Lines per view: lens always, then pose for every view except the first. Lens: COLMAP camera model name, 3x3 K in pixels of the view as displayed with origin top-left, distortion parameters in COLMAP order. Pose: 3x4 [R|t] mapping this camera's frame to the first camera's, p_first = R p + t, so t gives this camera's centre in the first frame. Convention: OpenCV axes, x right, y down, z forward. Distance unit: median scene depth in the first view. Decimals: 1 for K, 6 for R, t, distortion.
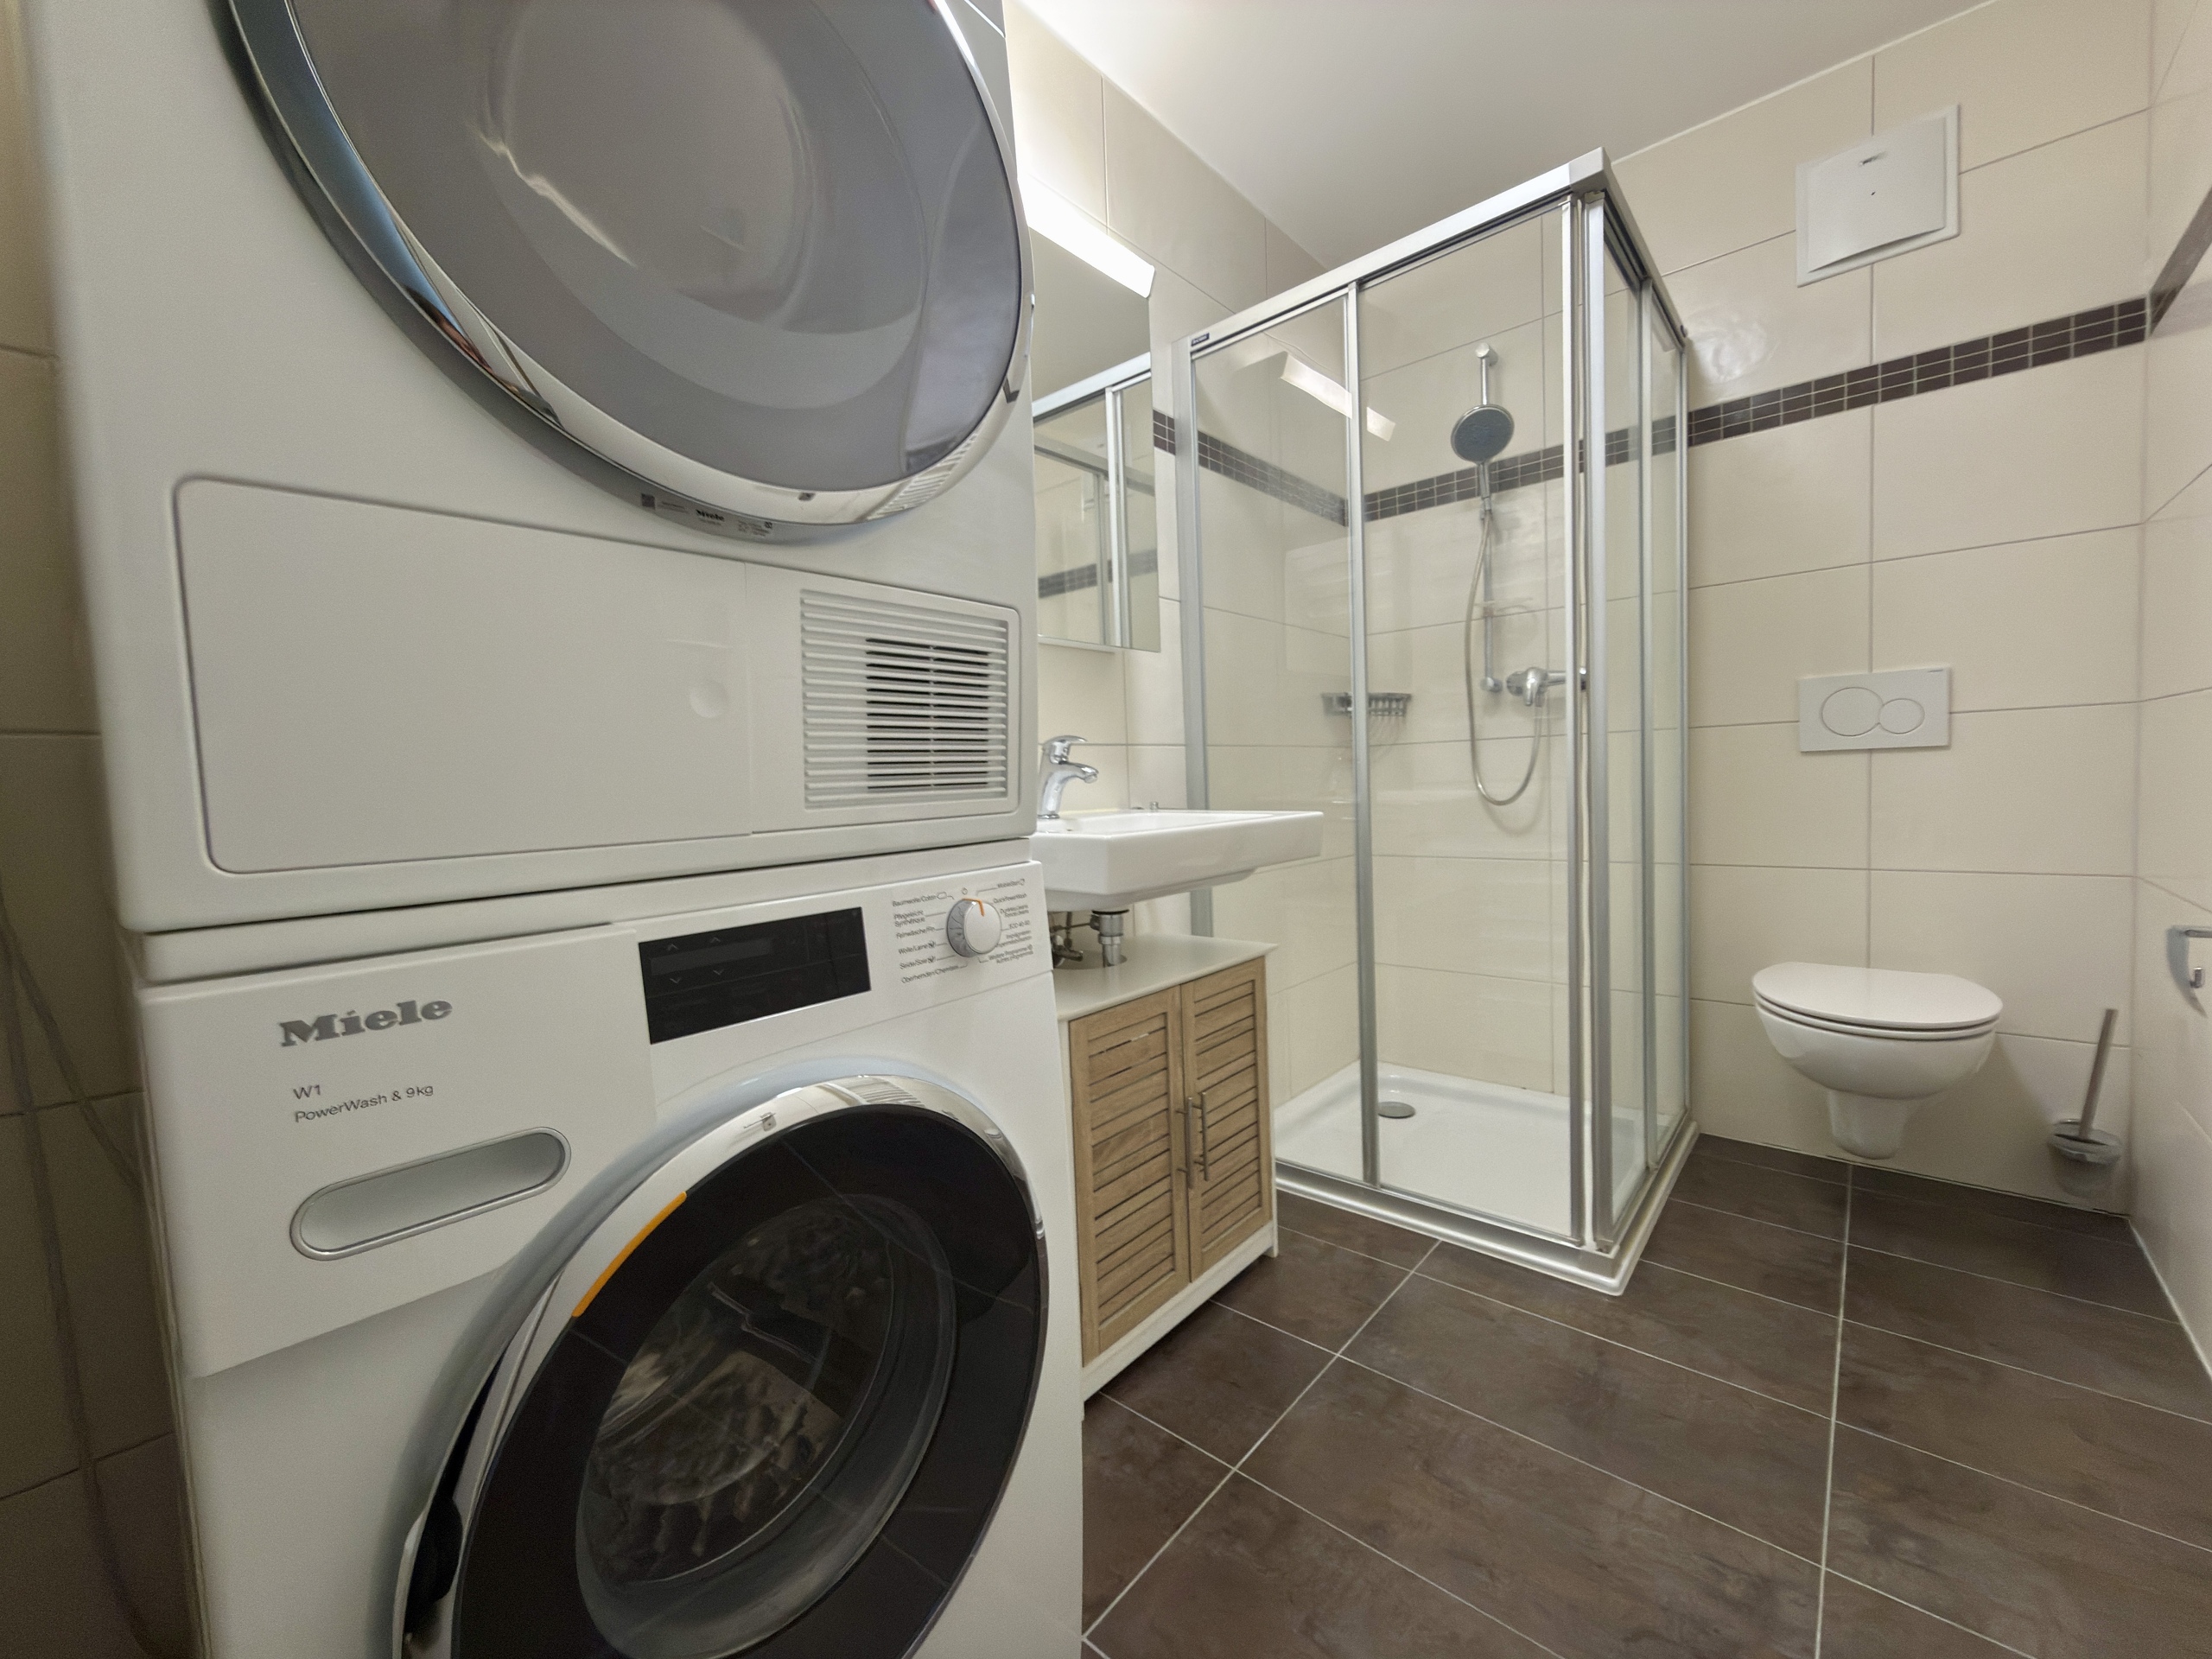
lens RADIAL K [[882.1, 0, 1100.5], [0, 882.1, 822.4], [0, 0, 1]] dist [-0.004390, -0.000350]
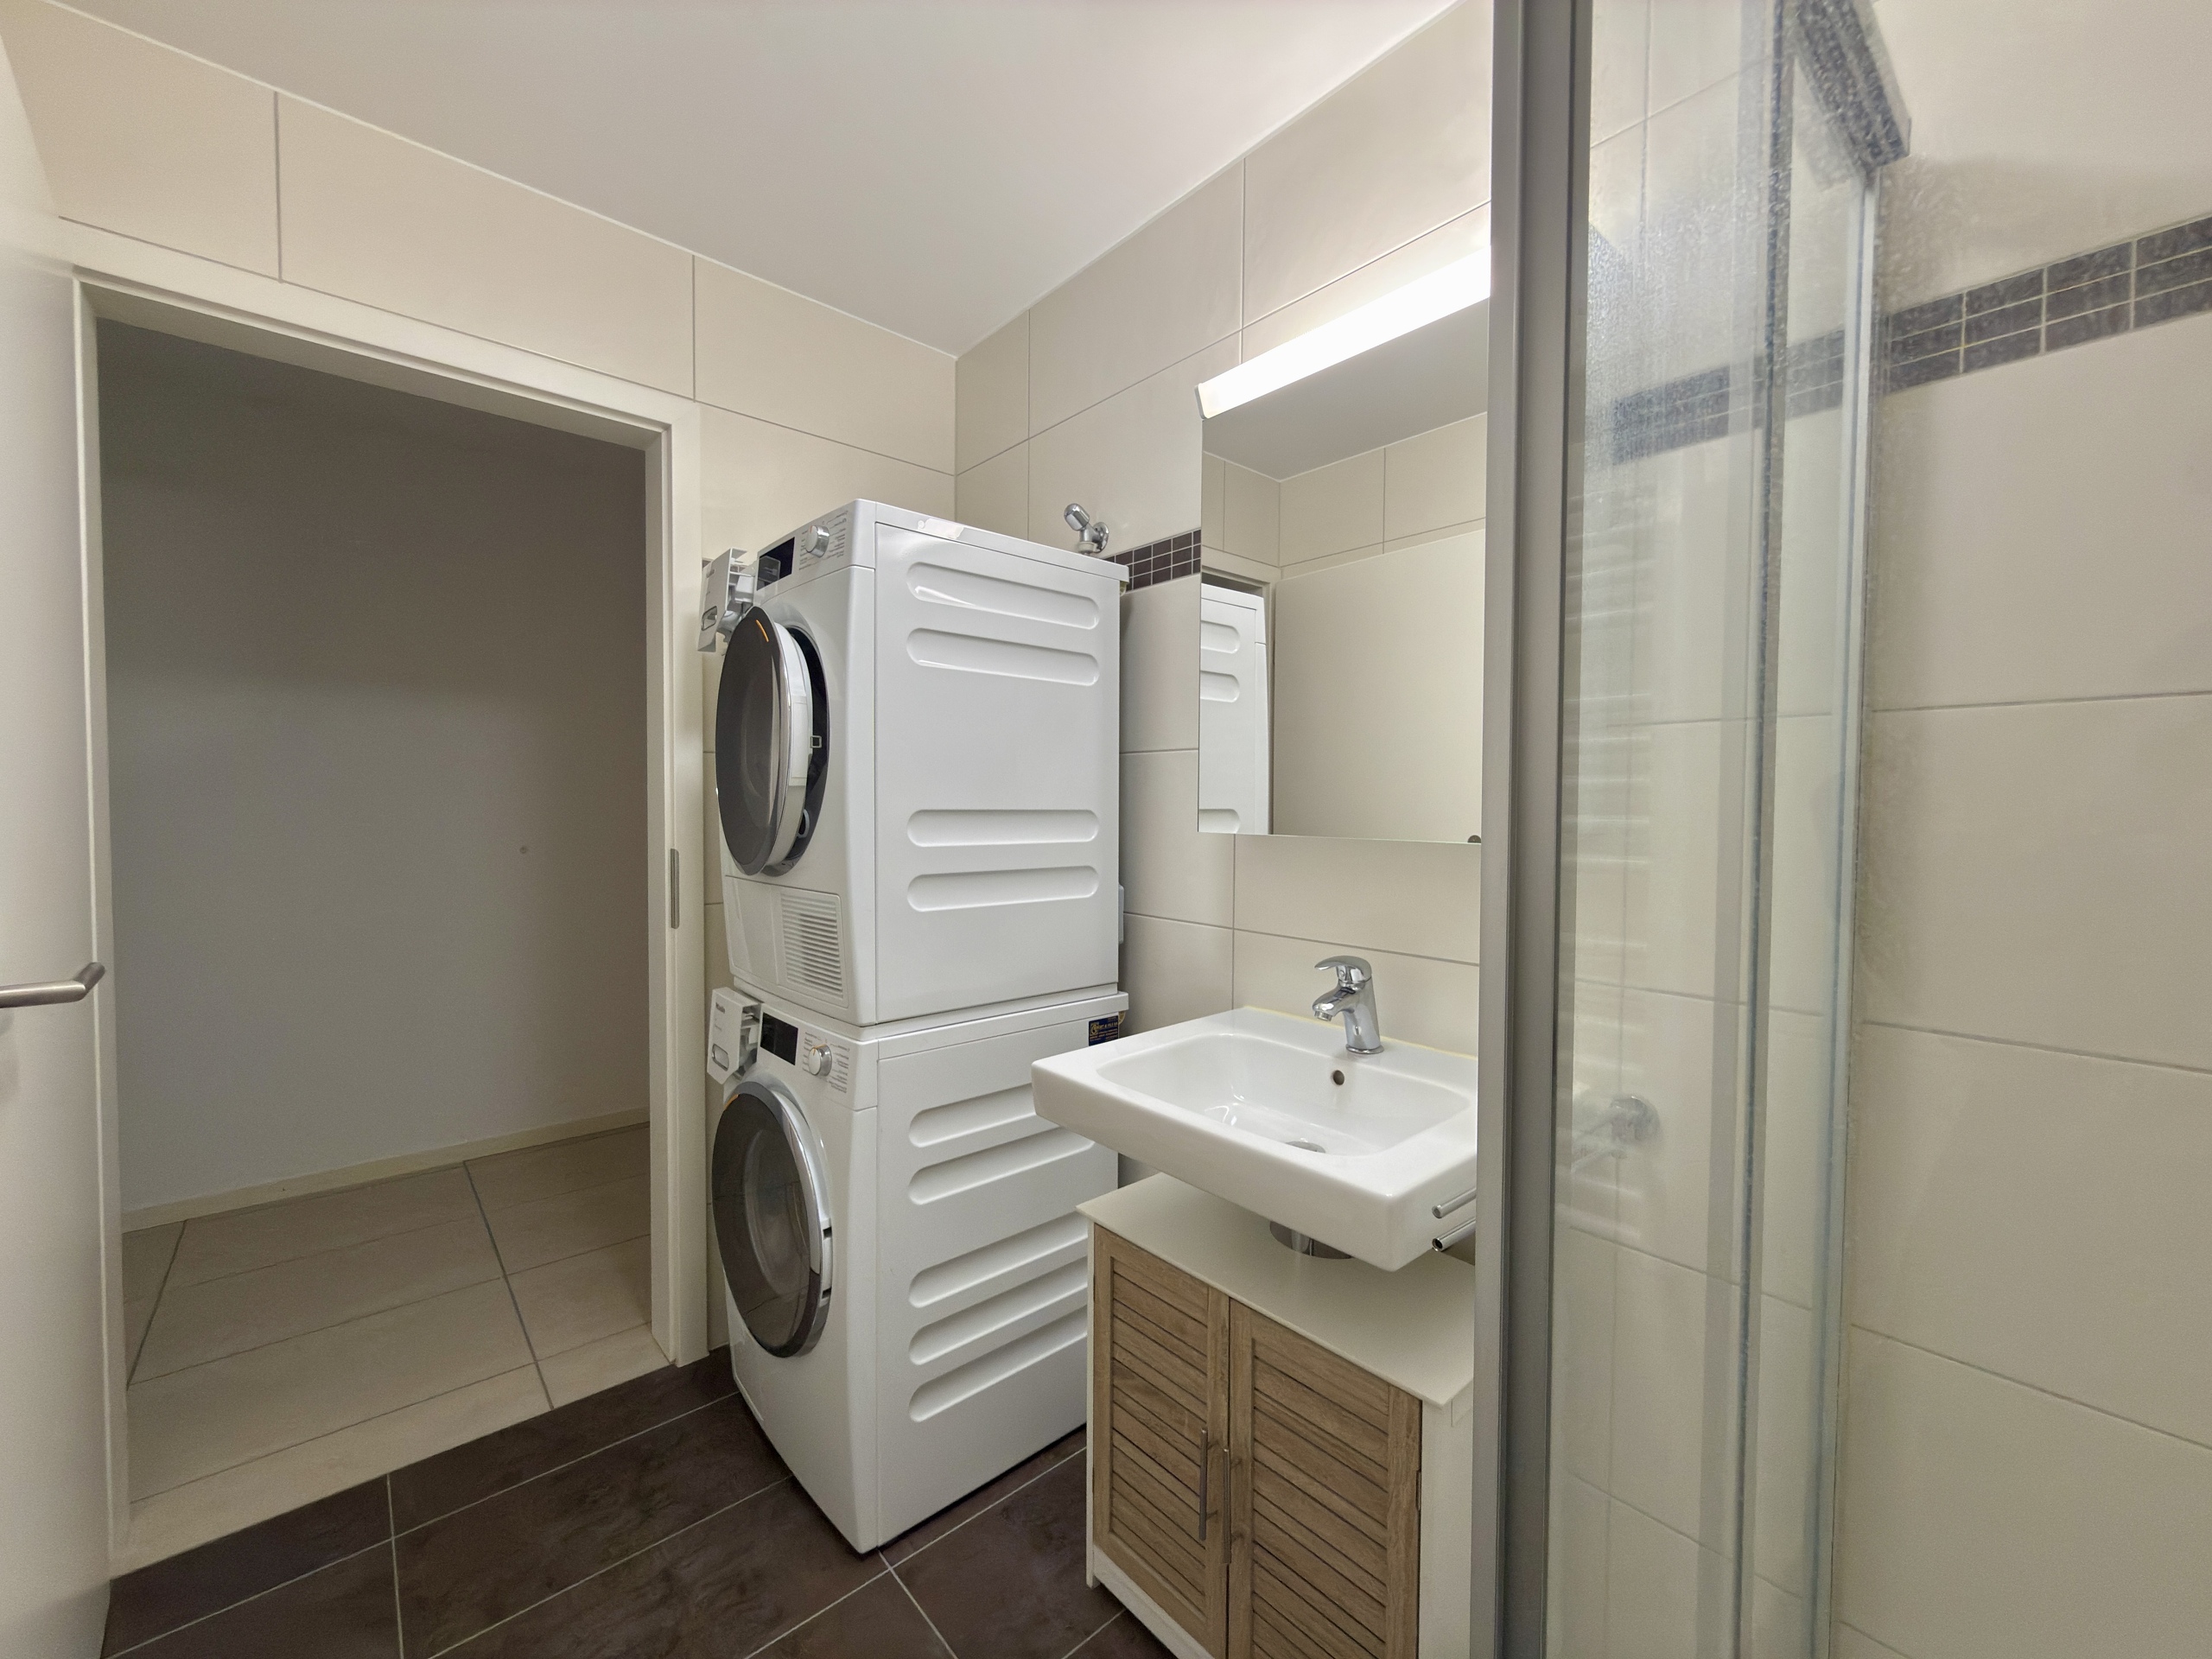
lens RADIAL K [[882.1, 0, 1095.0], [0, 882.1, 835.5], [0, 0, 1]] dist [-0.004390, -0.000350]
pose [[-0.128423, 0.073885, -0.988963, 0.885033], [-0.052873, 0.995292, 0.081224, -0.299719], [0.990309, 0.062720, -0.123912, 0.968361]]
